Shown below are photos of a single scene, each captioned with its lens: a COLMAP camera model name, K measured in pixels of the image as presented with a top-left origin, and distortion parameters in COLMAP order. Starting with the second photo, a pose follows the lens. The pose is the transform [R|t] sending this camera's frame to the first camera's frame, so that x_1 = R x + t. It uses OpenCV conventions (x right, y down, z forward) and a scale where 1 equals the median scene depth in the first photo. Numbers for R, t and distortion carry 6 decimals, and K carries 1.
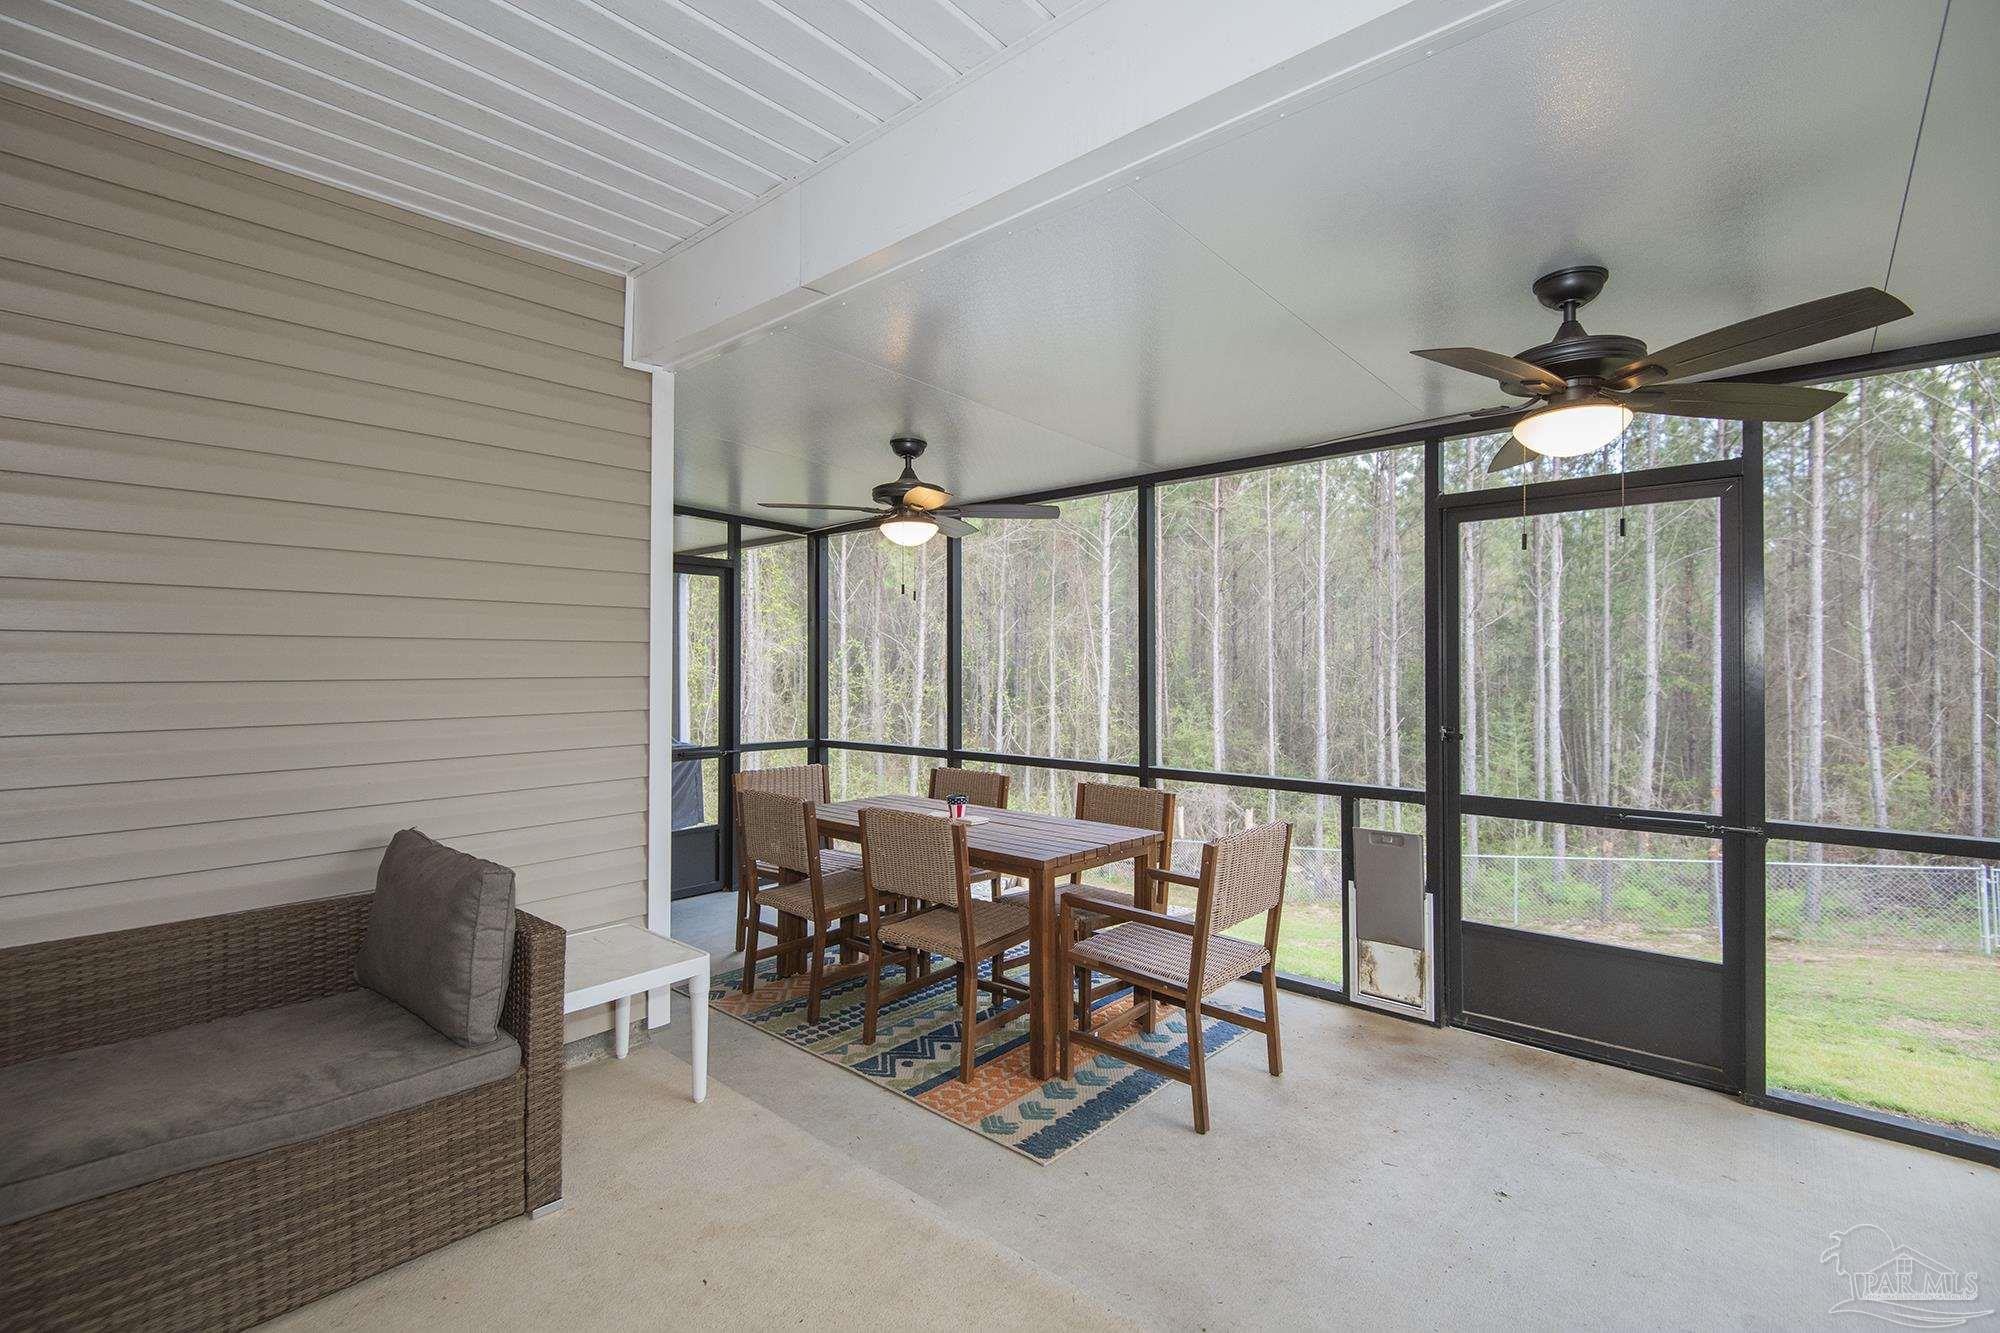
lens RADIAL K [[906.5, 0, 991.7], [0, 906.5, 656.7], [0, 0, 1]] dist [0.026056, -0.015602]
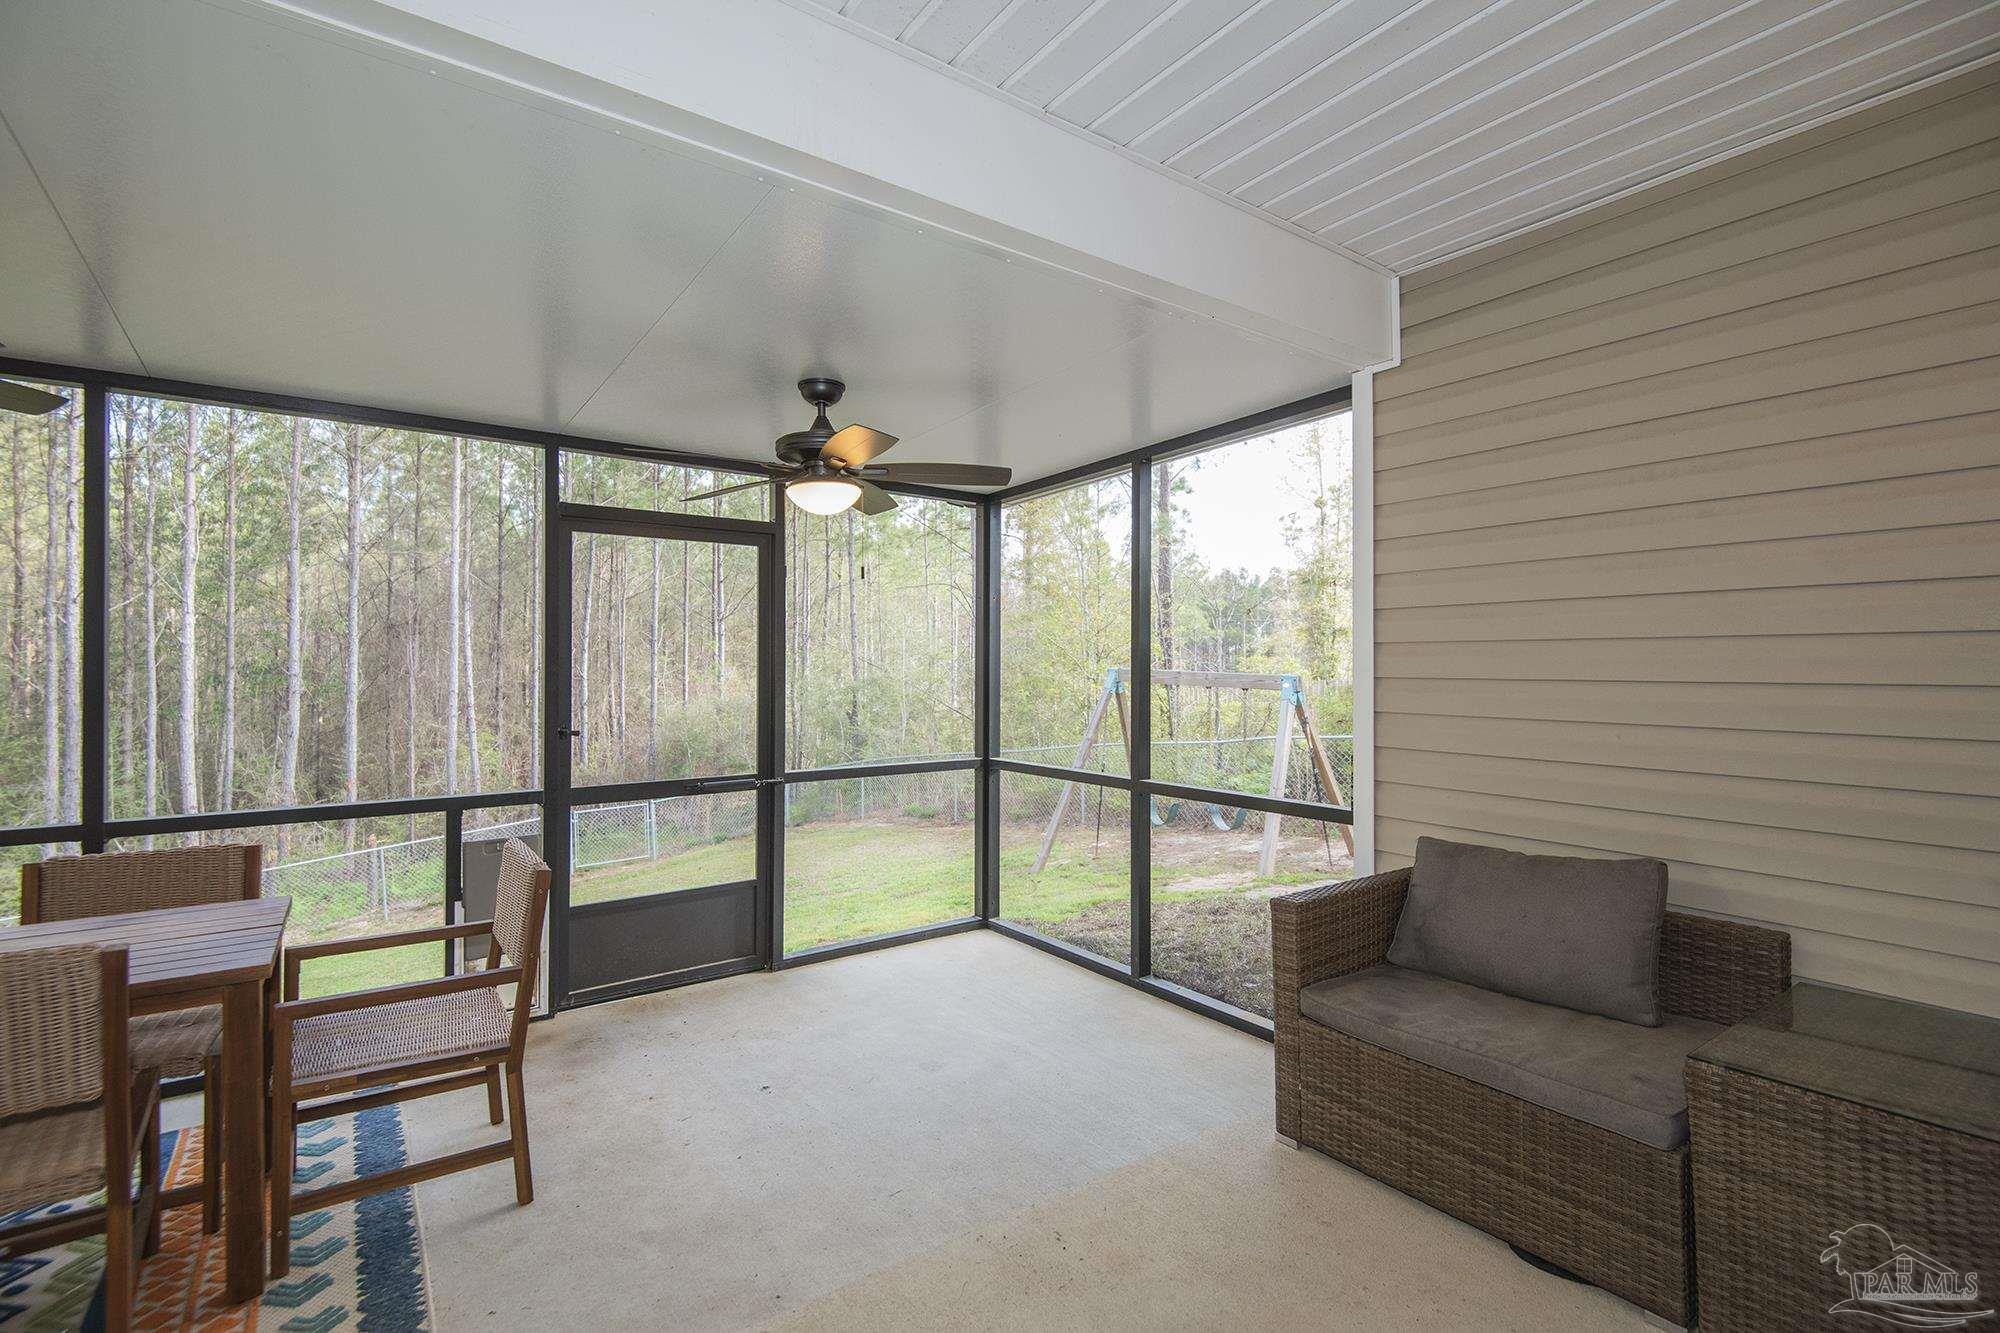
lens RADIAL K [[906.5, 0, 991.7], [0, 906.5, 656.7], [0, 0, 1]] dist [0.026056, -0.015602]
pose [[0.225950, 0.006112, 0.974120, -0.471395], [-0.011221, 0.999930, -0.003671, -0.004176], [-0.974074, -0.010101, 0.226003, 0.330544]]
